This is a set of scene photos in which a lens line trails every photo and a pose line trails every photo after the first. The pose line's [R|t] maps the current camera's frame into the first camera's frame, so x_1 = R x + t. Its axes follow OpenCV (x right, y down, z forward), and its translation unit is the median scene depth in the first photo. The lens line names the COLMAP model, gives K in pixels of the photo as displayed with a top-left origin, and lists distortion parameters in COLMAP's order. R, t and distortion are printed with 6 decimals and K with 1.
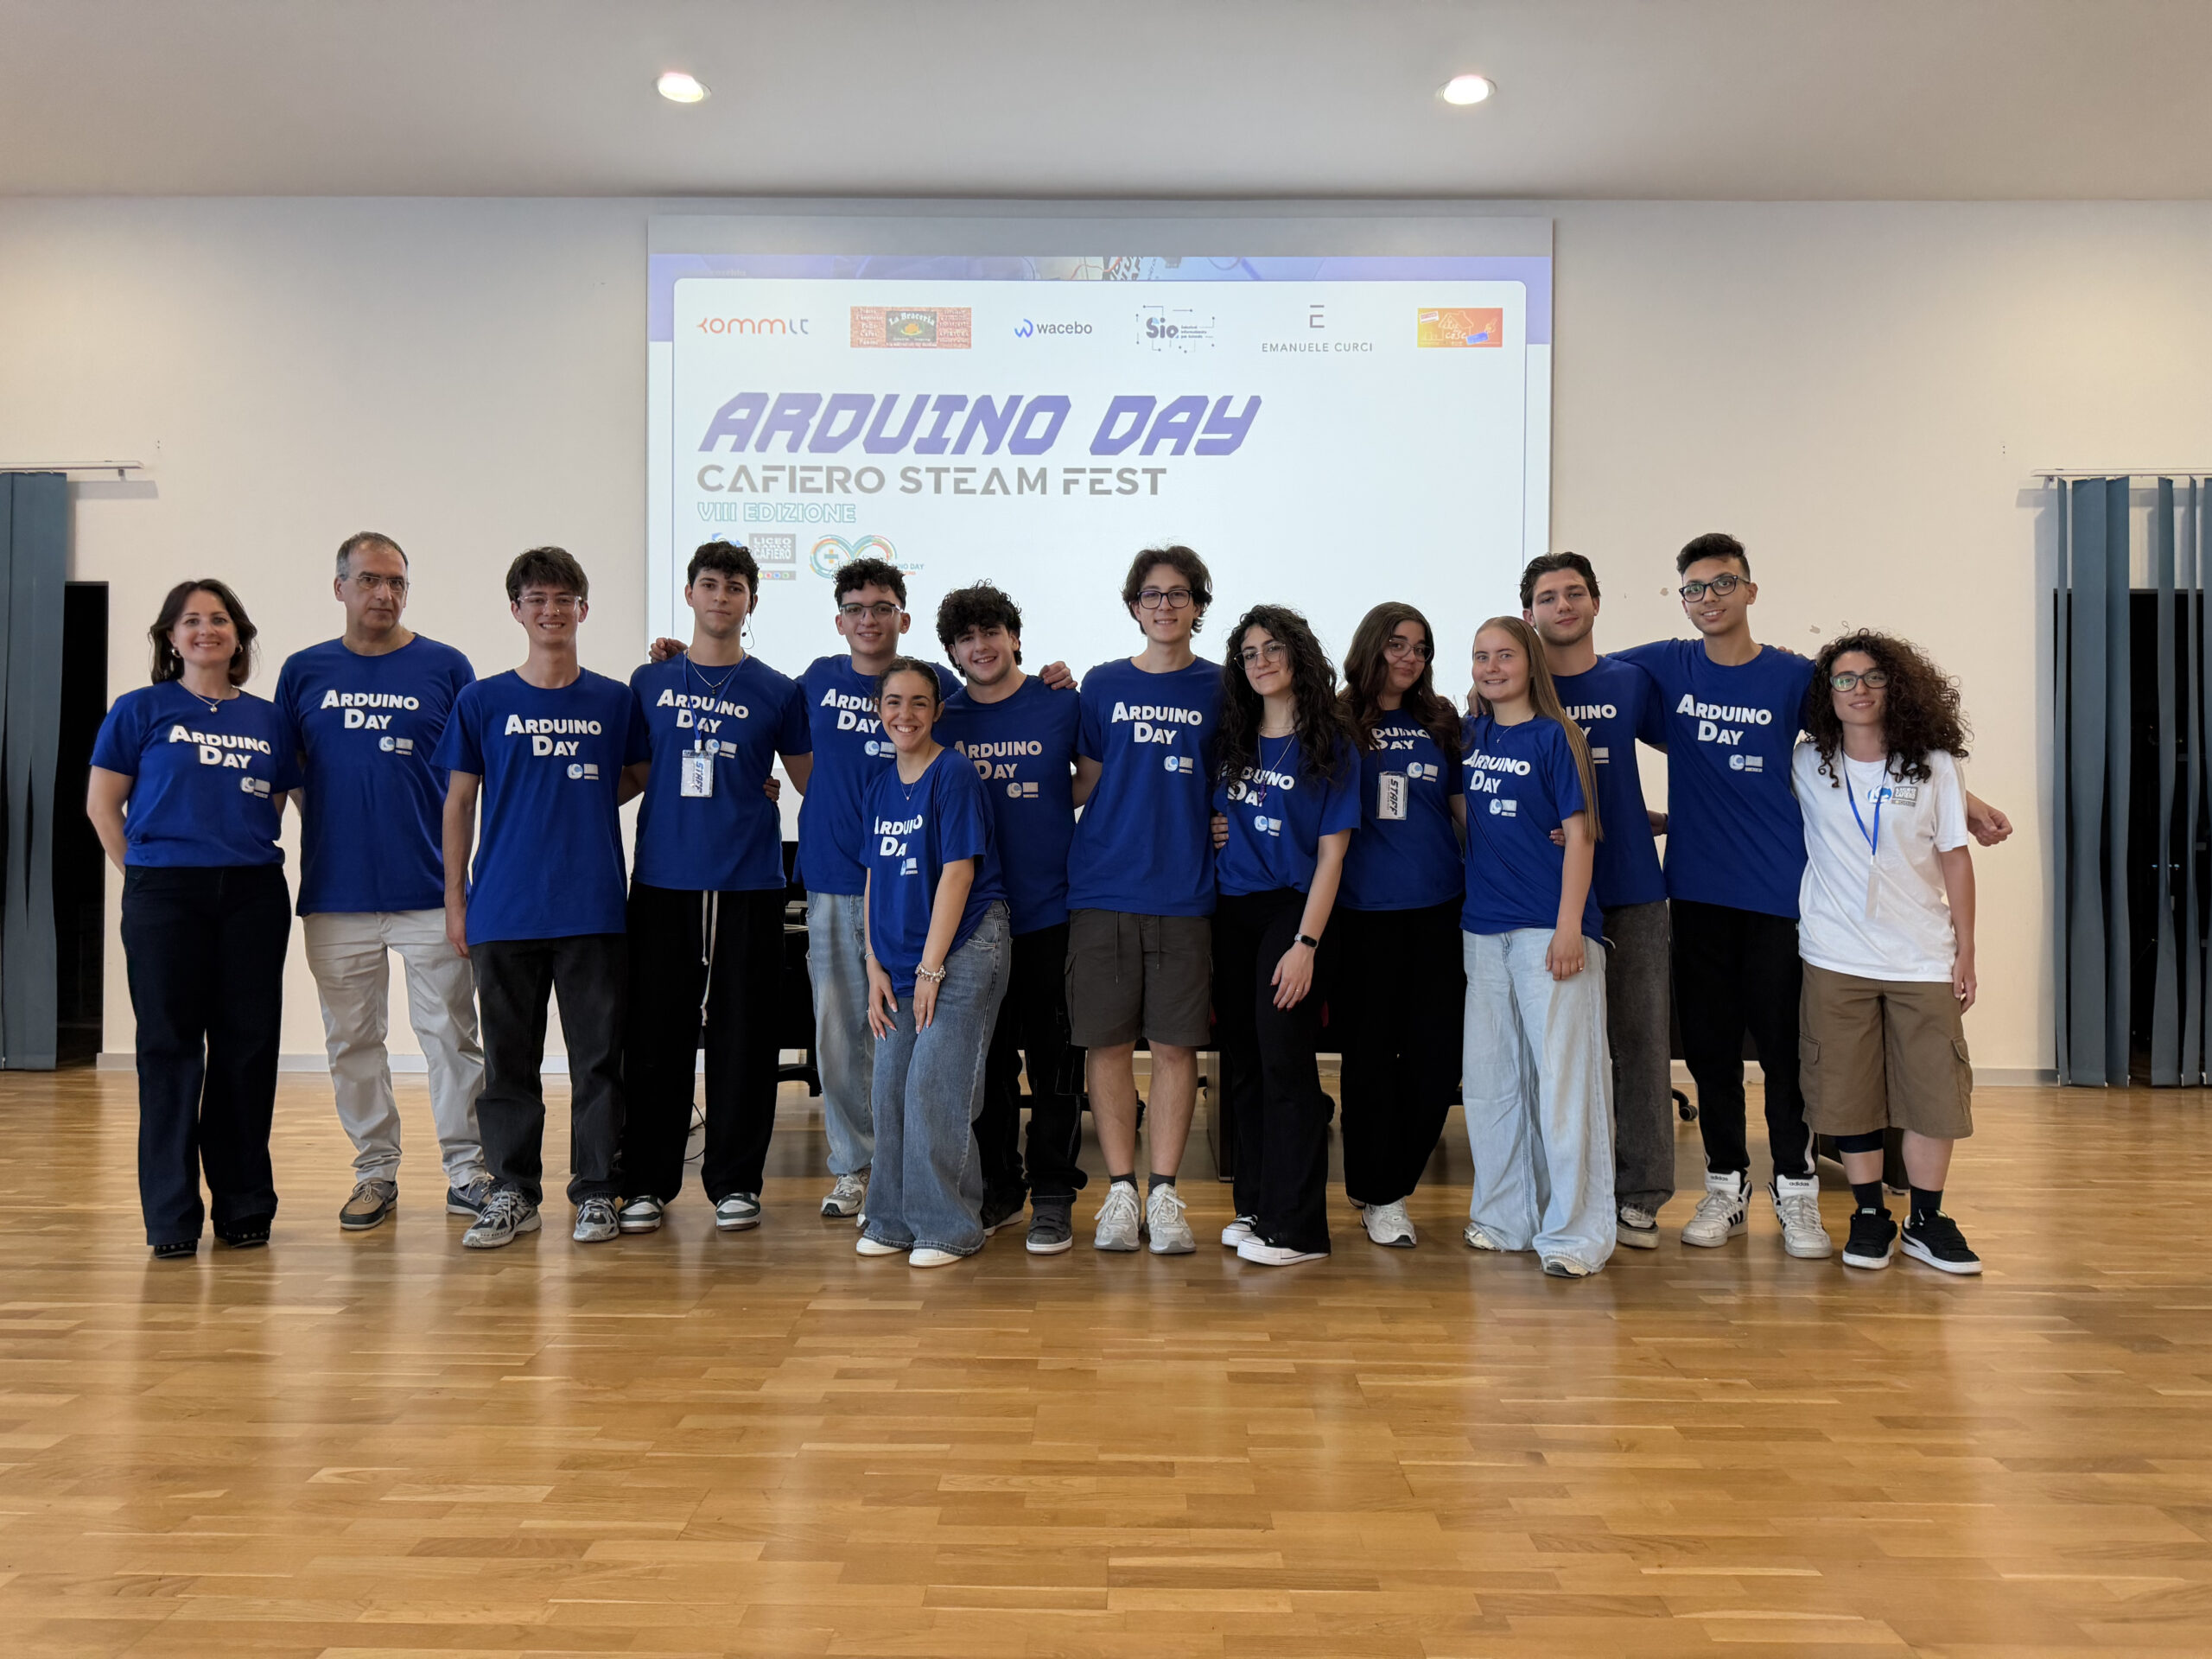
lens RADIAL K [[1541.5, 0, 1109.8], [0, 1541.5, 858.8], [0, 0, 1]] dist [0.010568, -0.026694]
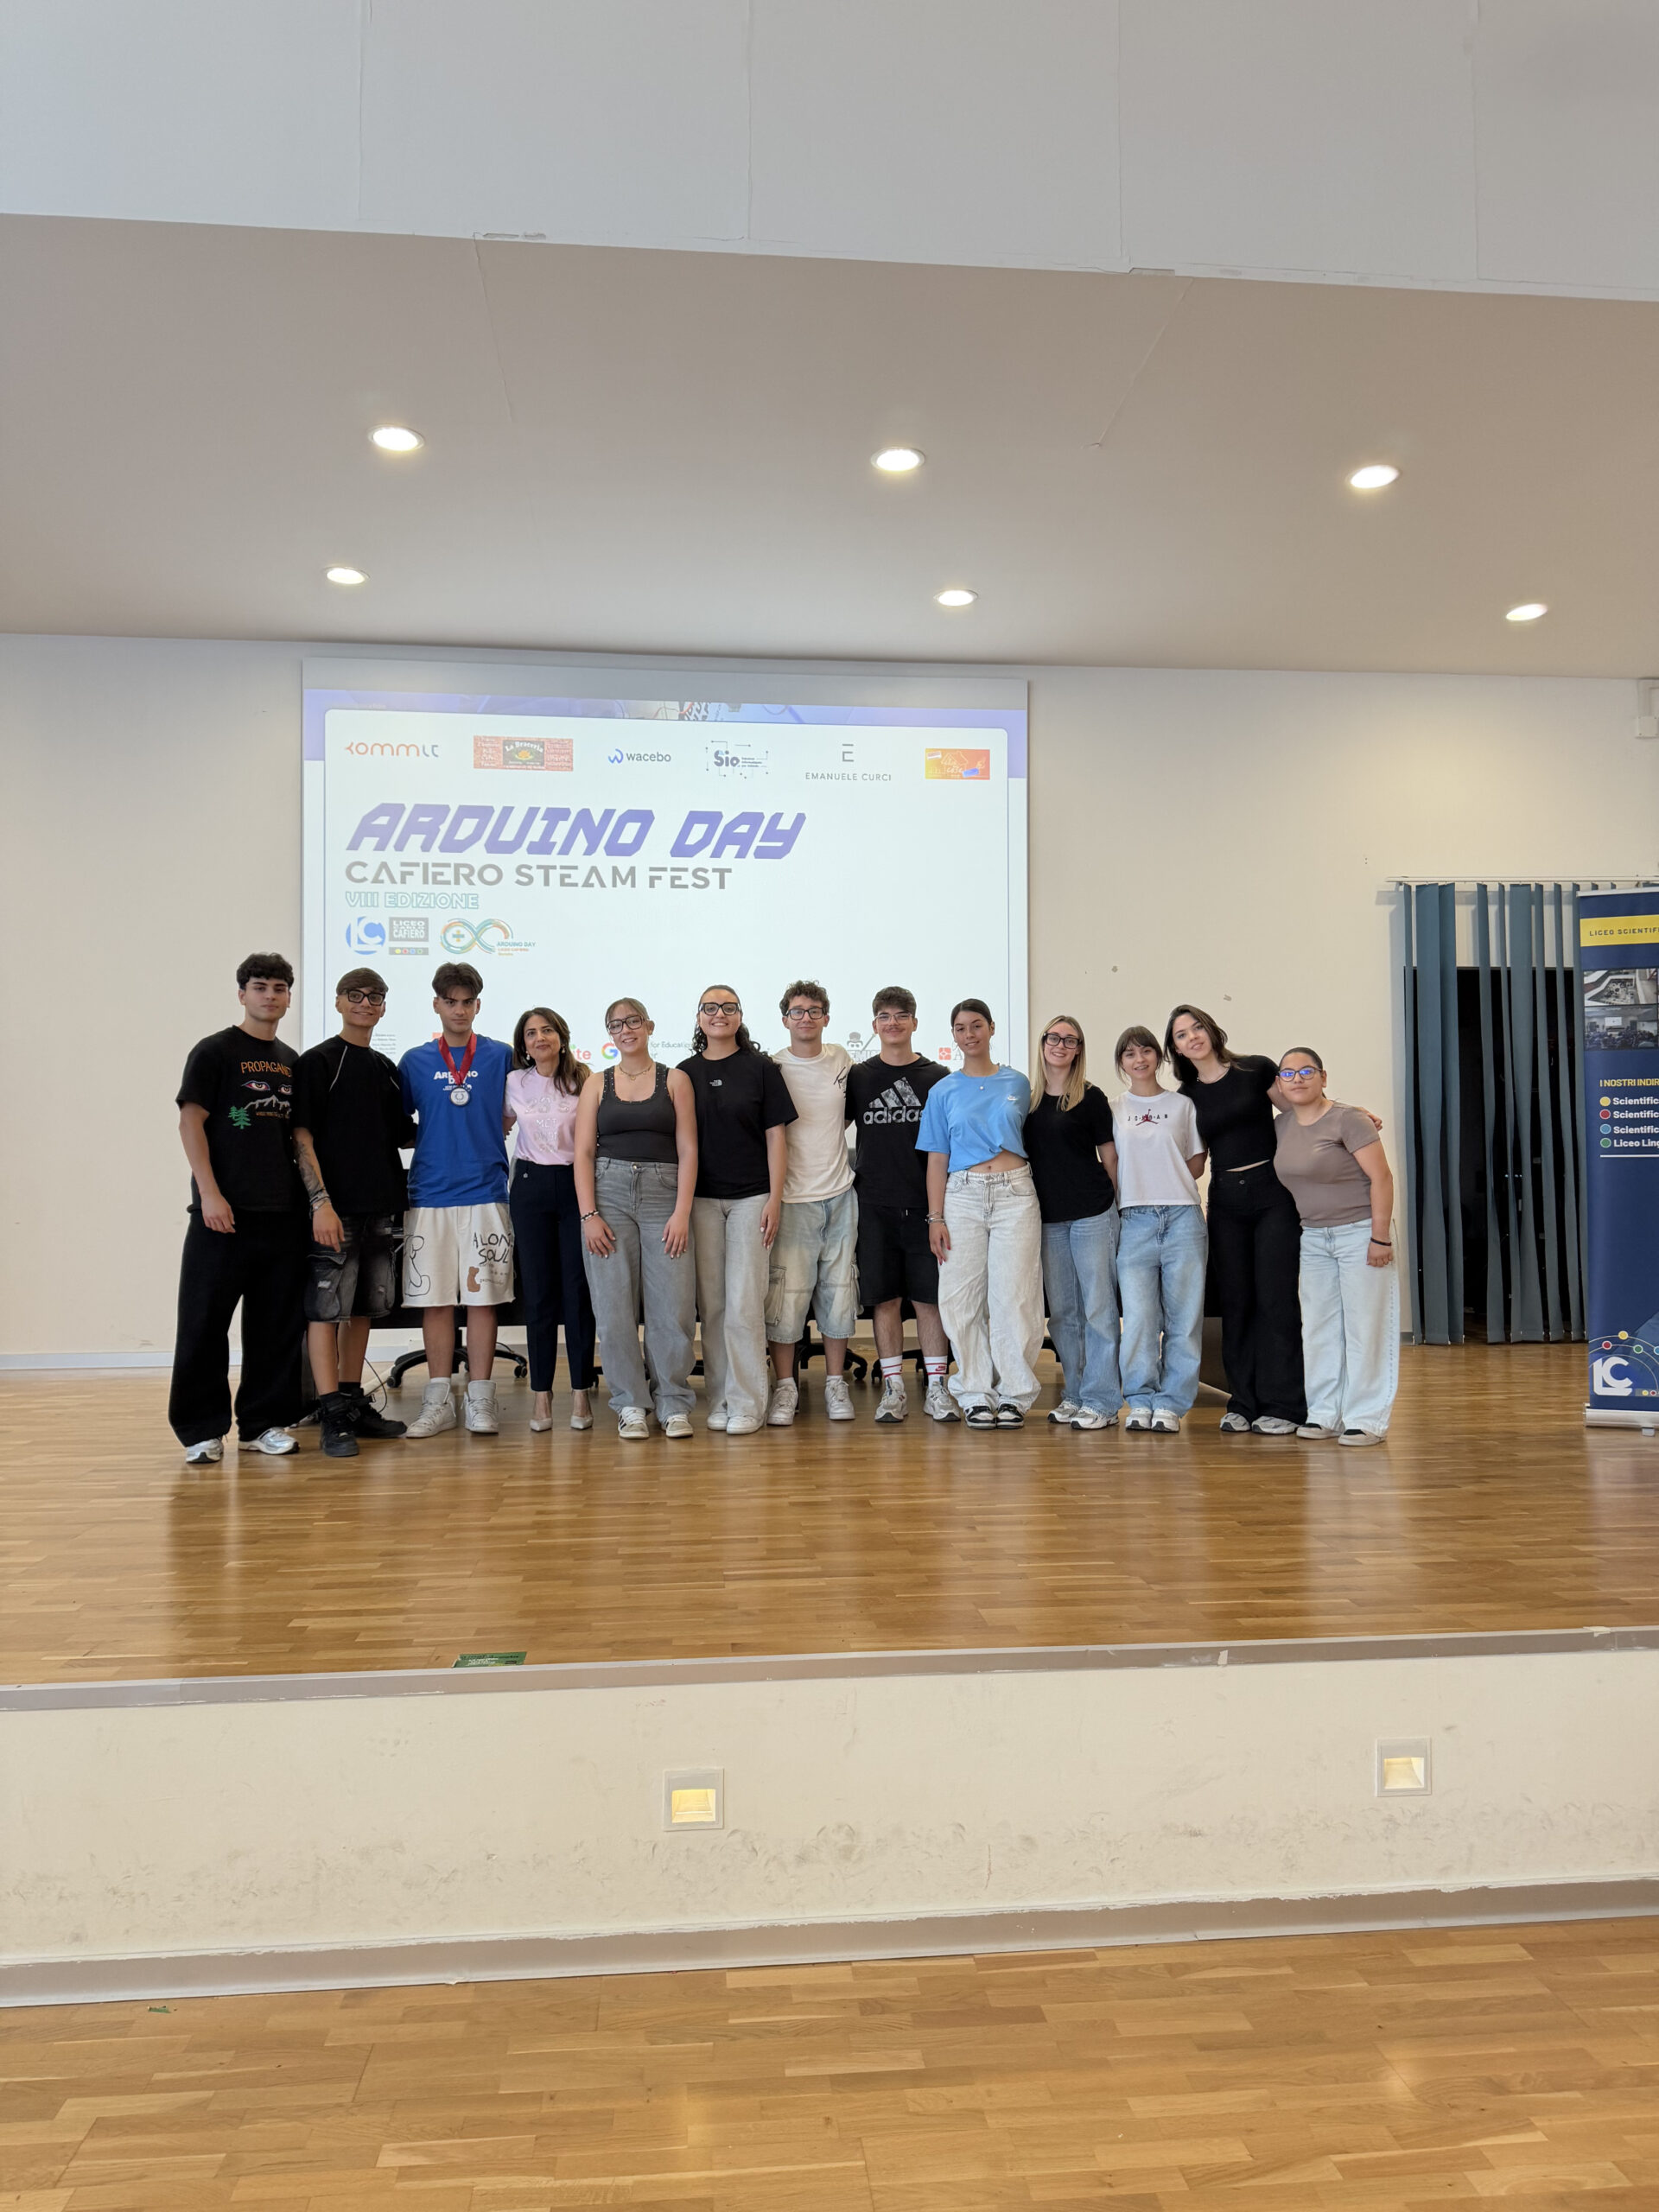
lens RADIAL K [[1559.0, 0, 848.5], [0, 1559.0, 1116.4], [0, 0, 1]] dist [0.135049, -0.327848]
pose [[0.992875, -0.009168, 0.118803, -0.027012], [0.014034, 0.999094, -0.040184, 0.002345], [-0.118327, 0.041565, 0.992104, -0.331586]]
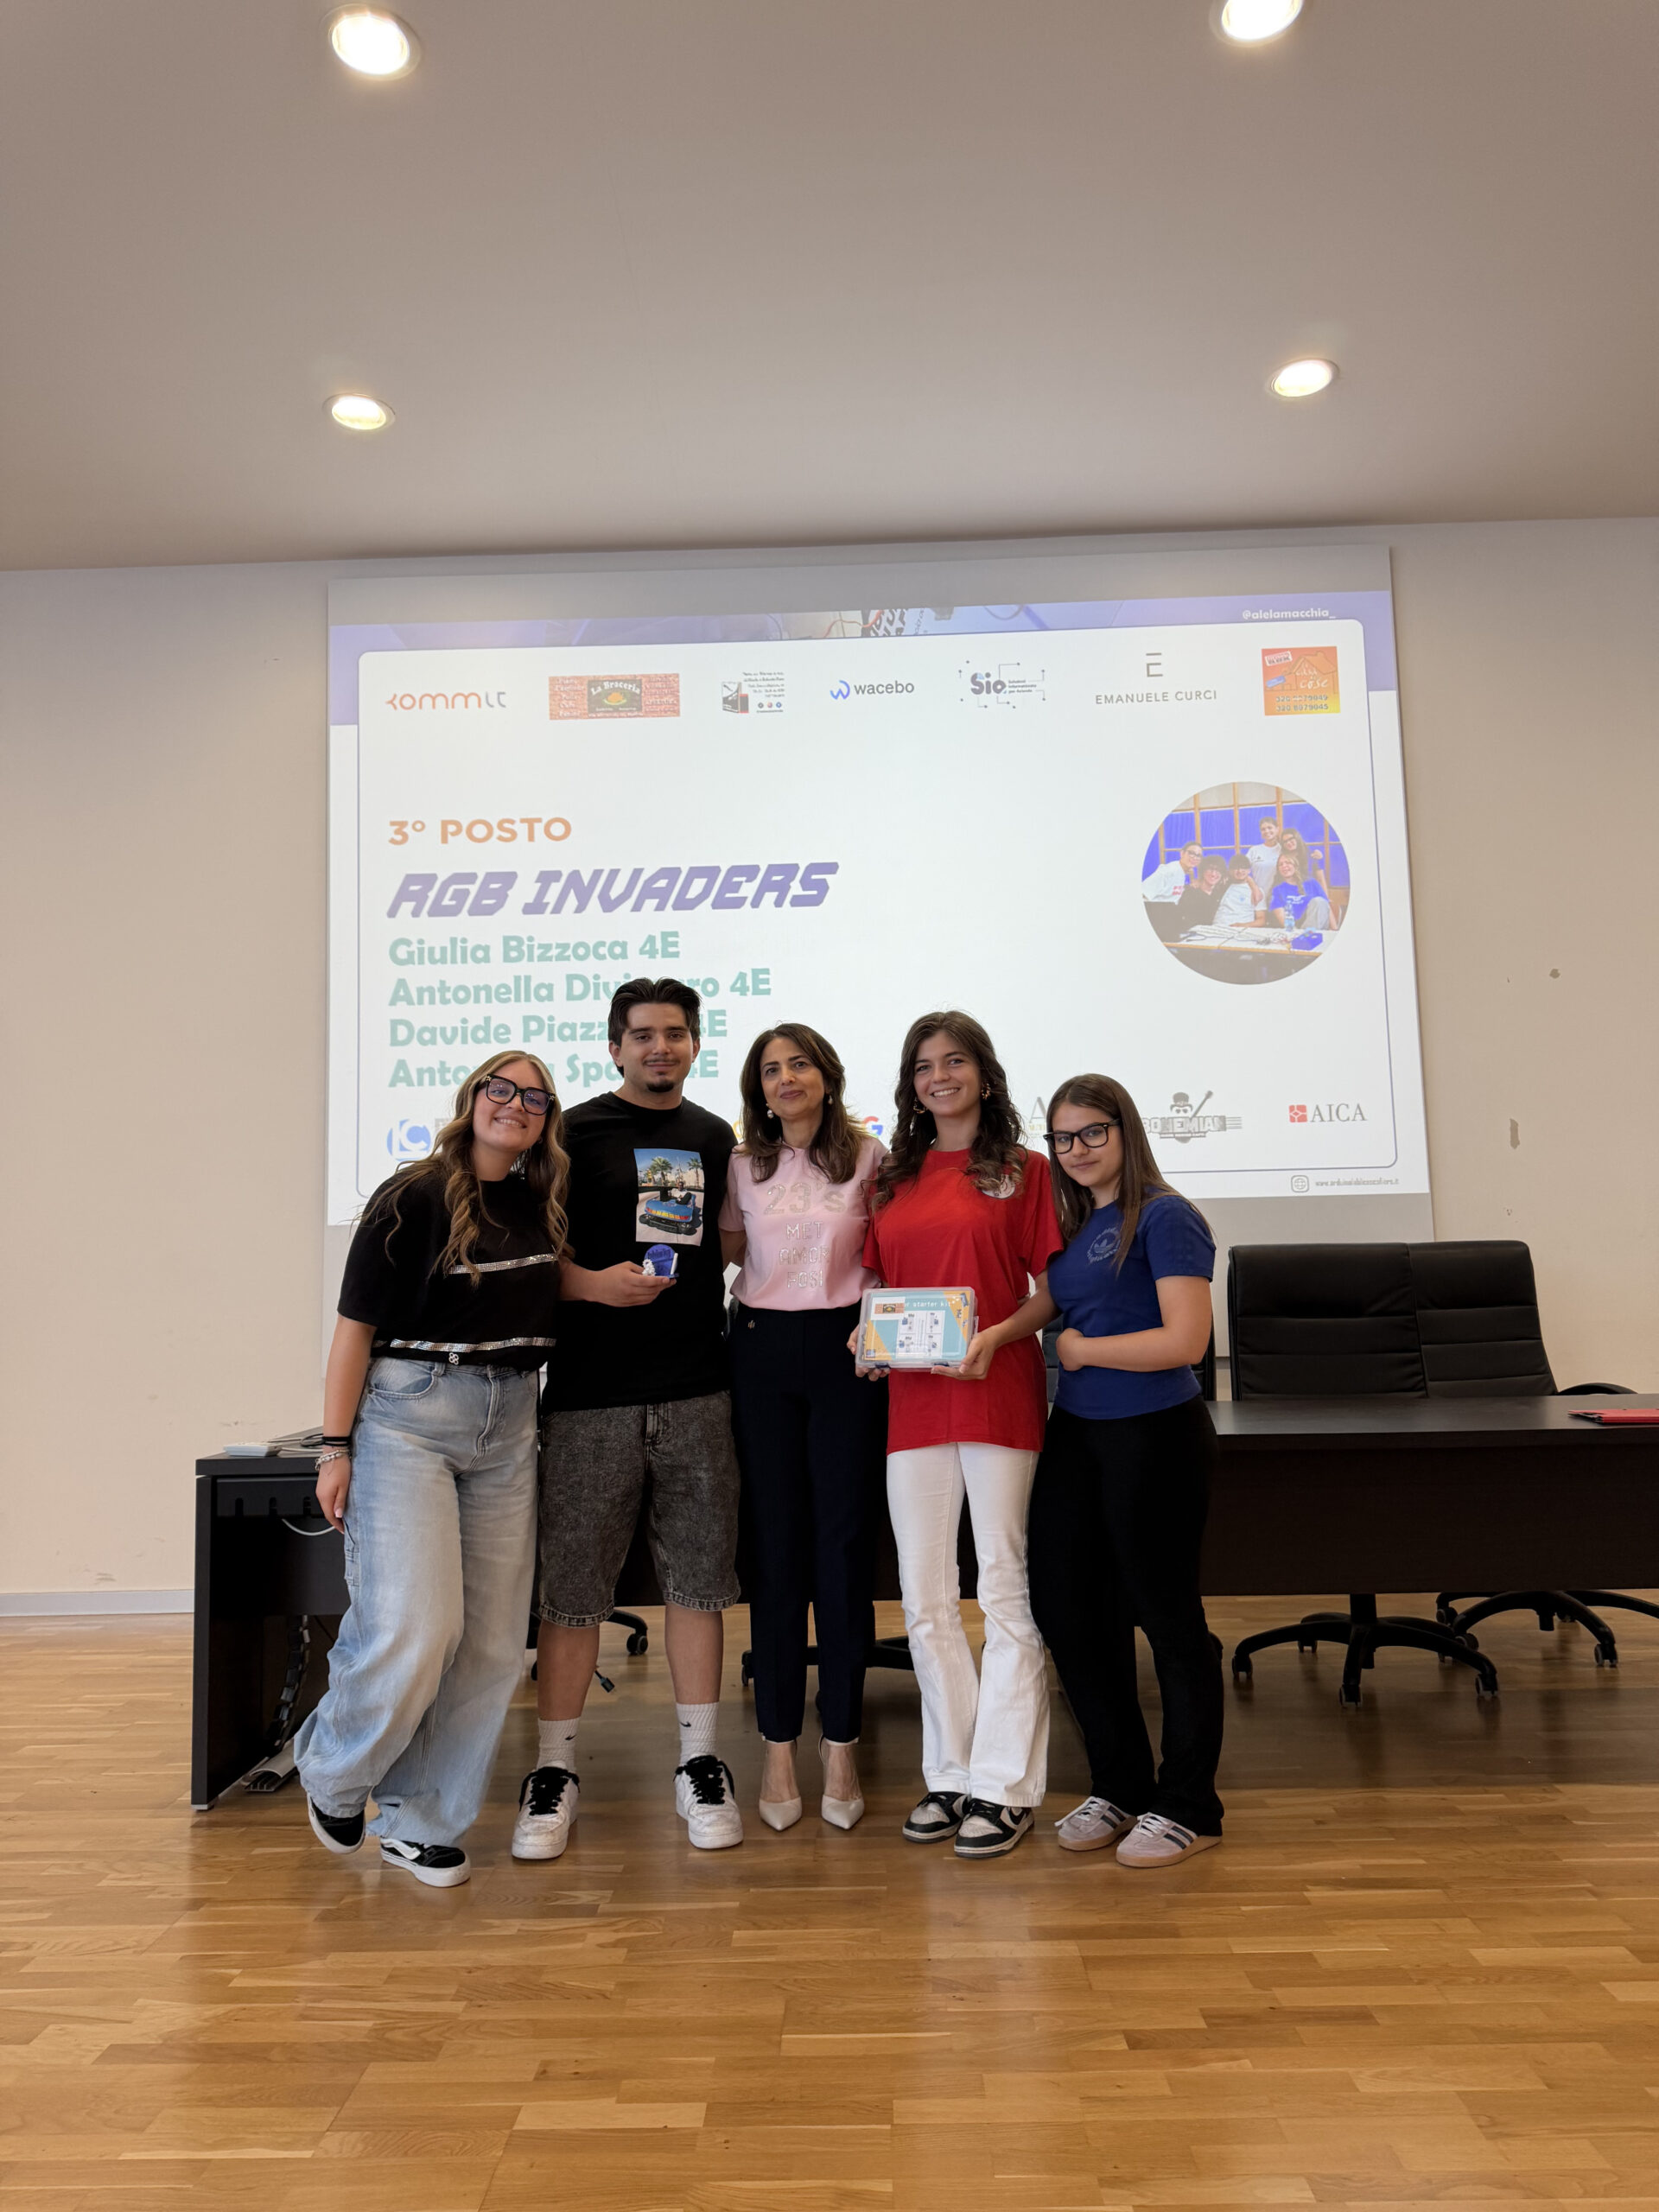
lens RADIAL K [[1541.5, 0, 811.5], [0, 1541.5, 1120.6], [0, 0, 1]] dist [0.010568, -0.026694]
pose [[0.999293, -0.034928, -0.013903, -0.035748], [0.033098, 0.992791, -0.115195, -0.015131], [0.017826, 0.114653, 0.993246, 0.220143]]
